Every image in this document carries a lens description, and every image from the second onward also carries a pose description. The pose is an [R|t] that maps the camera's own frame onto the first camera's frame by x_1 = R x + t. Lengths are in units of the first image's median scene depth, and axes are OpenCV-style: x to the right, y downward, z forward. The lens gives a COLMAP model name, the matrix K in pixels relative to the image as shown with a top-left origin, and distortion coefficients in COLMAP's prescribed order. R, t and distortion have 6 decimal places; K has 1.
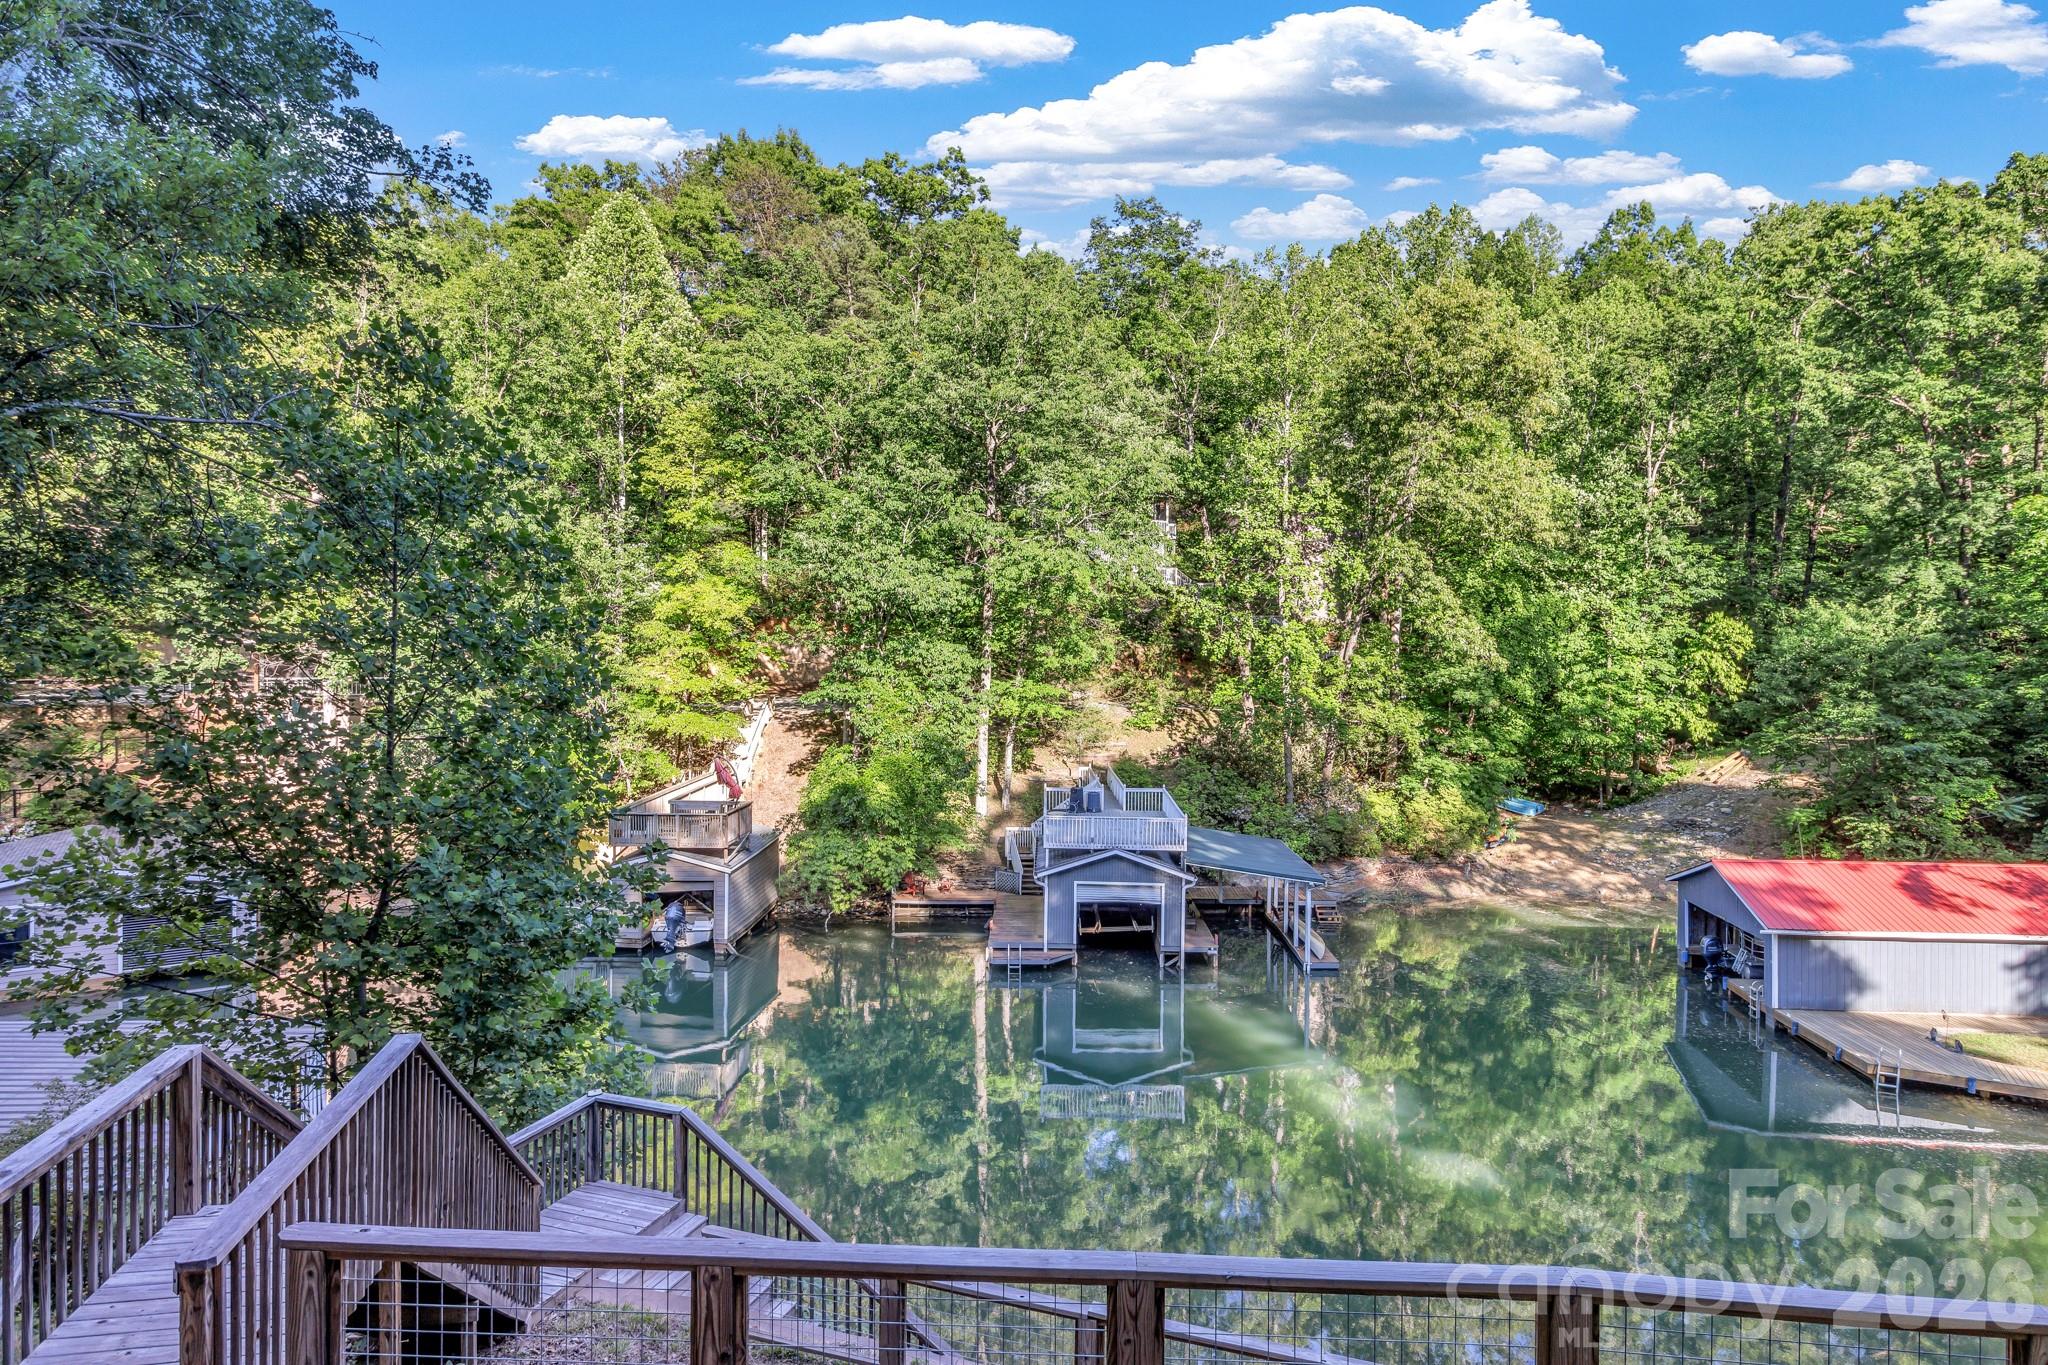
lens RADIAL K [[1167.6, 0, 1031.7], [0, 1167.6, 664.0], [0, 0, 1]] dist [-0.006675, -0.002867]
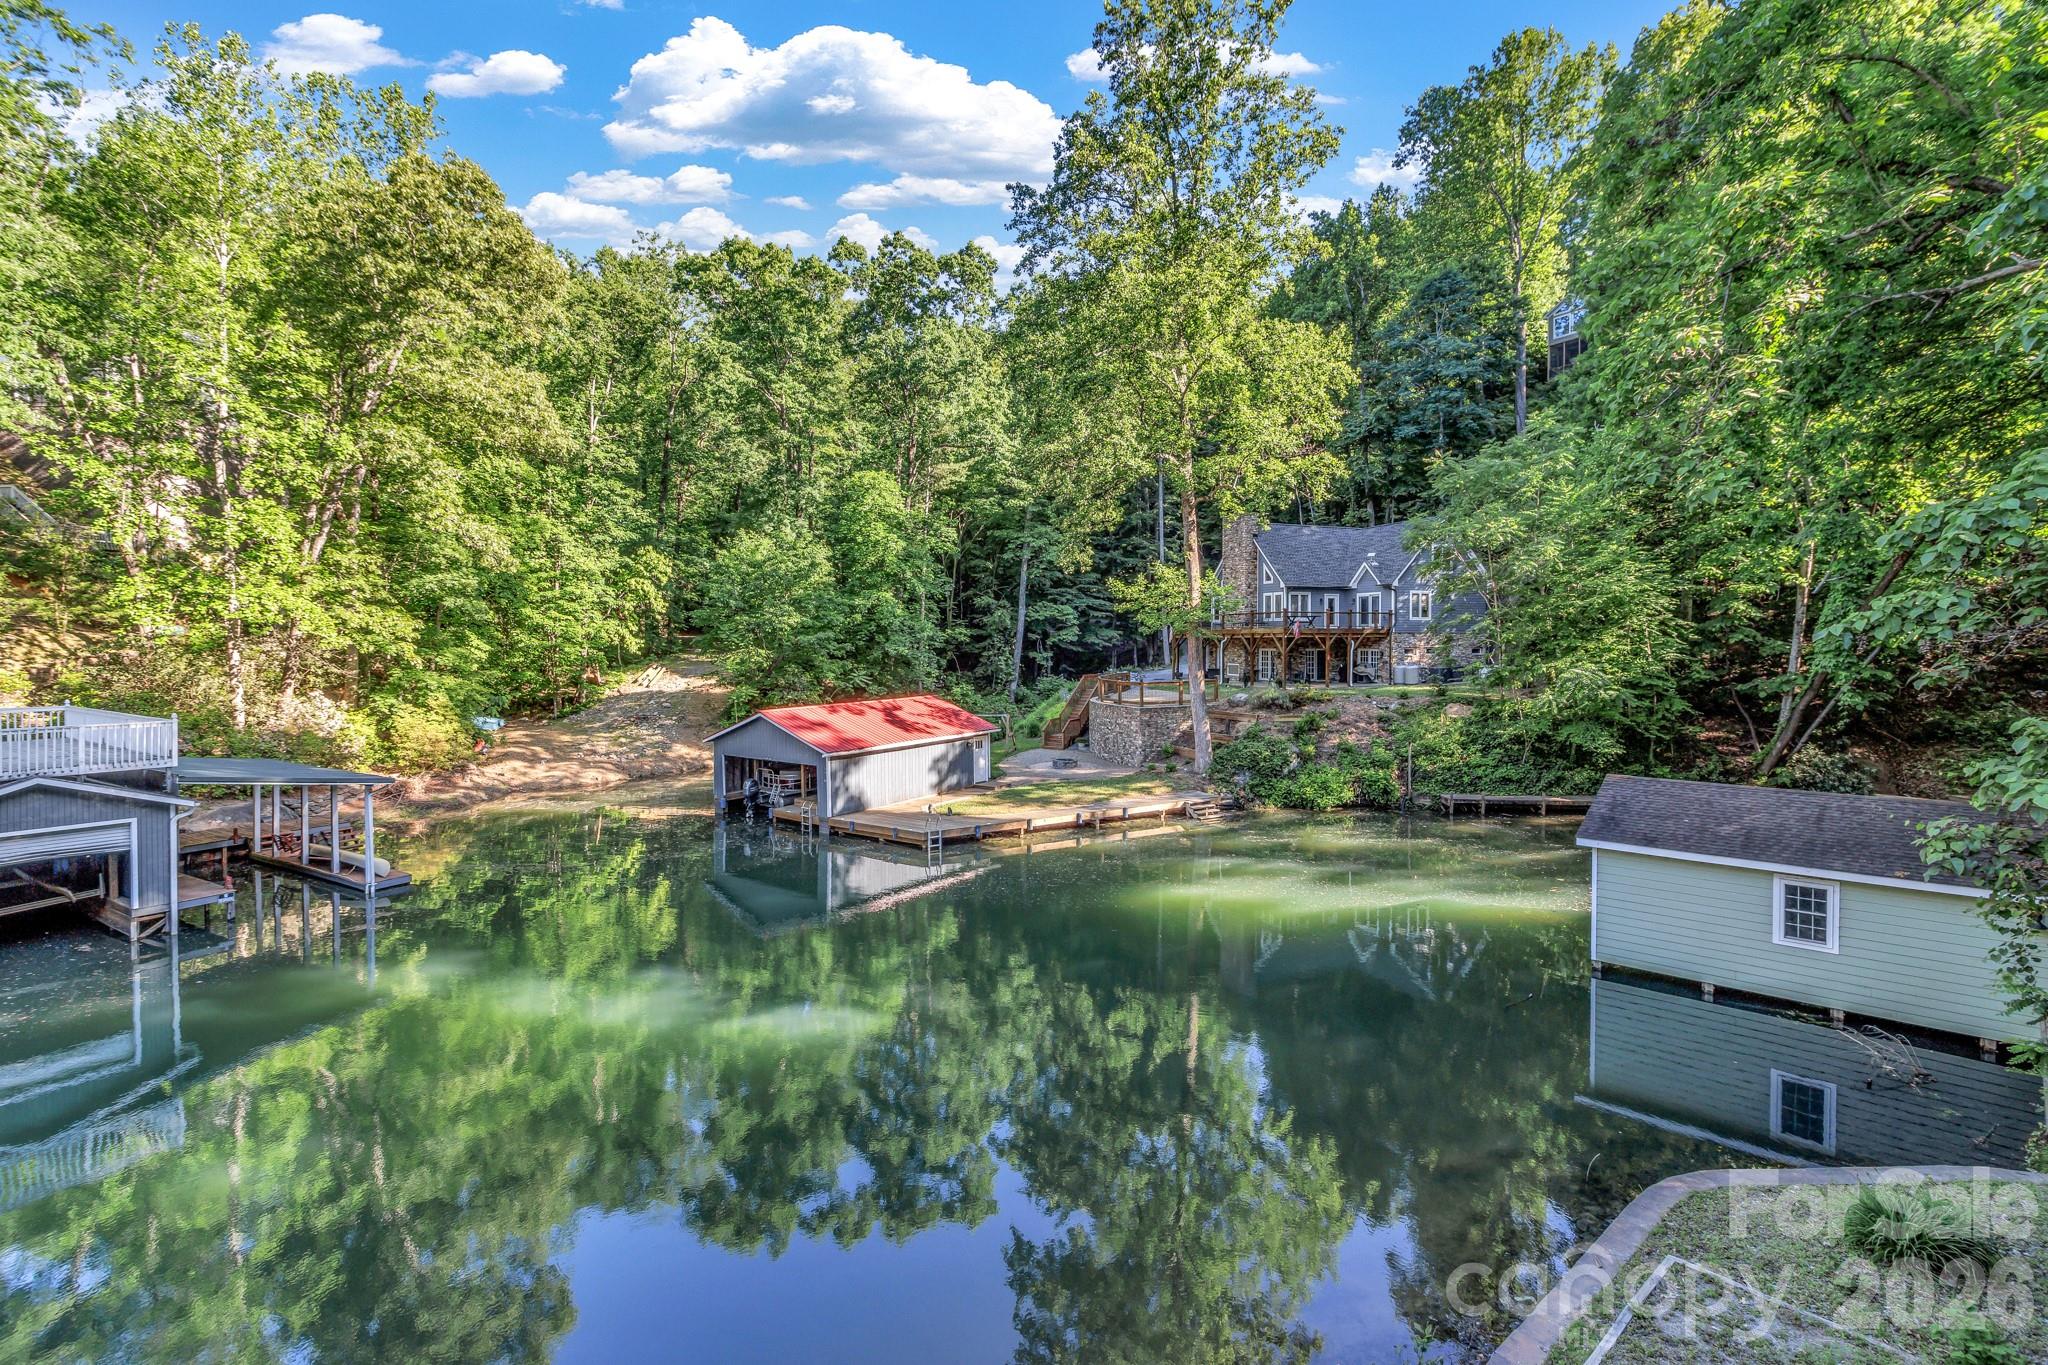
lens RADIAL K [[937.8, 0, 1031.1], [0, 937.8, 654.0], [0, 0, 1]] dist [-0.000654, 0.000830]
pose [[0.495528, -0.025487, 0.868218, -0.075923], [0.020053, 0.999639, 0.017900, 0.068502], [-0.868361, 0.008540, 0.495860, 0.199401]]
